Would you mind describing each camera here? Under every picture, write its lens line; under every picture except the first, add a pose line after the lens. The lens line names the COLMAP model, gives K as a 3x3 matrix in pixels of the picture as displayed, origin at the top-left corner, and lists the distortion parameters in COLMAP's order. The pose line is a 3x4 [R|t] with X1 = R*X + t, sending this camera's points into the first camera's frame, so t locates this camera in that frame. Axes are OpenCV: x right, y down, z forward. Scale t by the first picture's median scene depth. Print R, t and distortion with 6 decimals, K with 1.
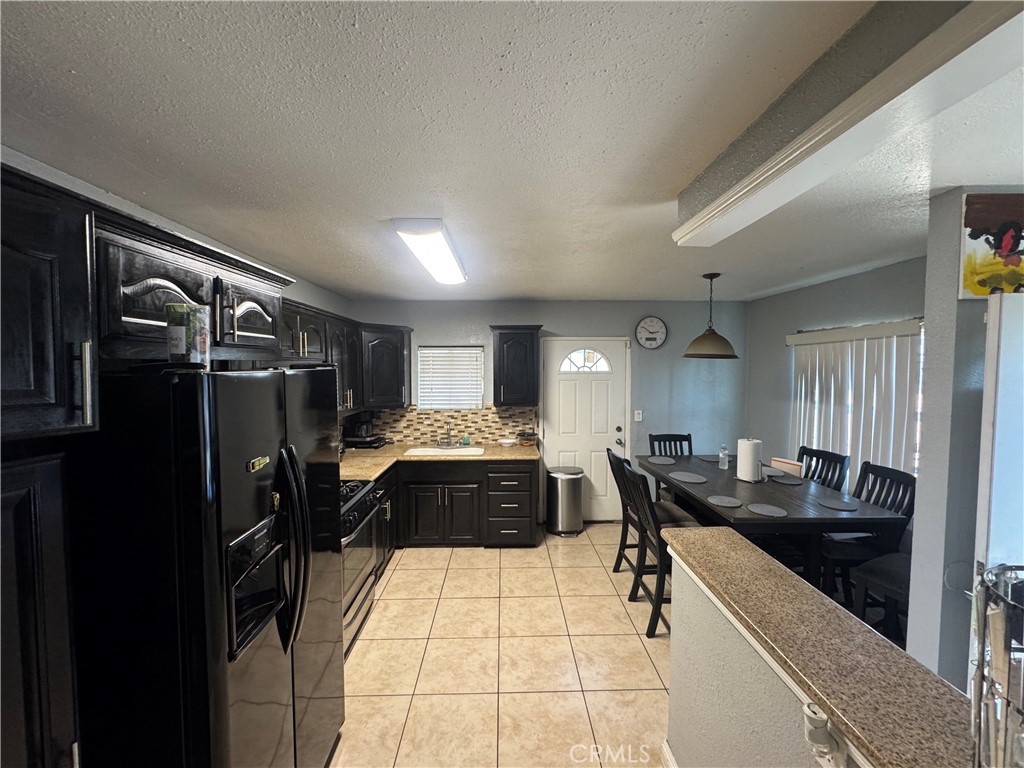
lens RADIAL K [[410.9, 0, 512.0], [0, 410.9, 384.0], [0, 0, 1]] dist [-0.002800, 0.000250]
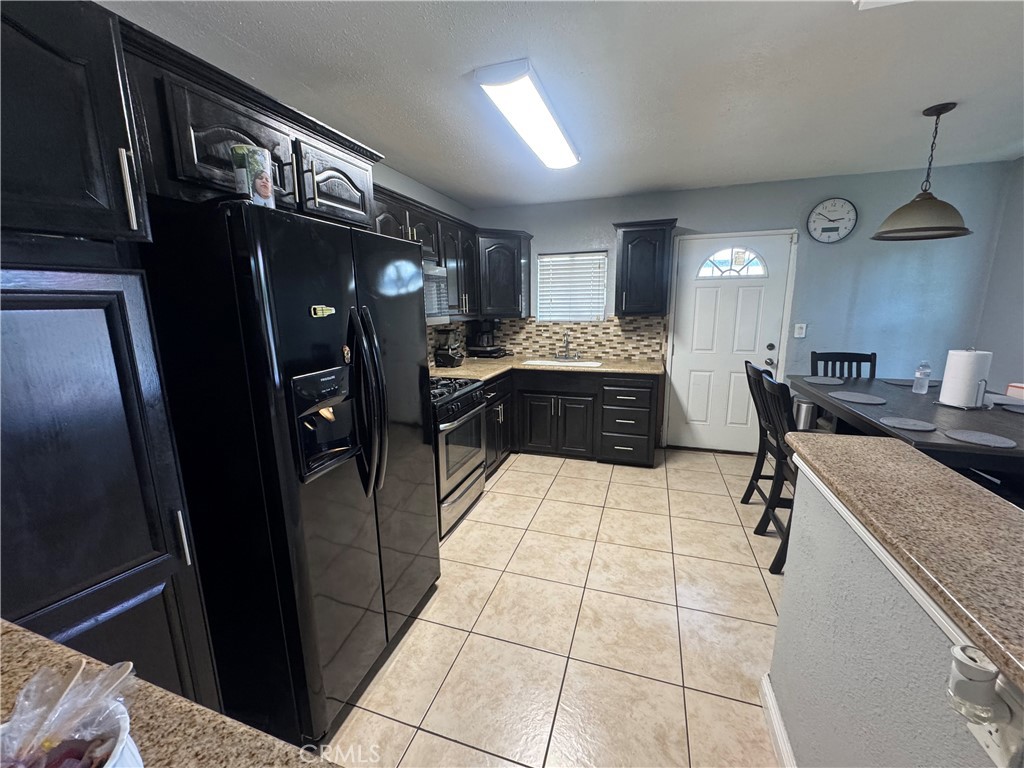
lens RADIAL K [[410.9, 0, 512.0], [0, 410.9, 384.0], [0, 0, 1]] dist [-0.002800, 0.000250]
pose [[0.940594, 0.055317, -0.334996, 0.077349], [-0.002906, 0.987914, 0.154974, 0.086138], [0.339520, -0.144795, 0.929387, 0.069782]]
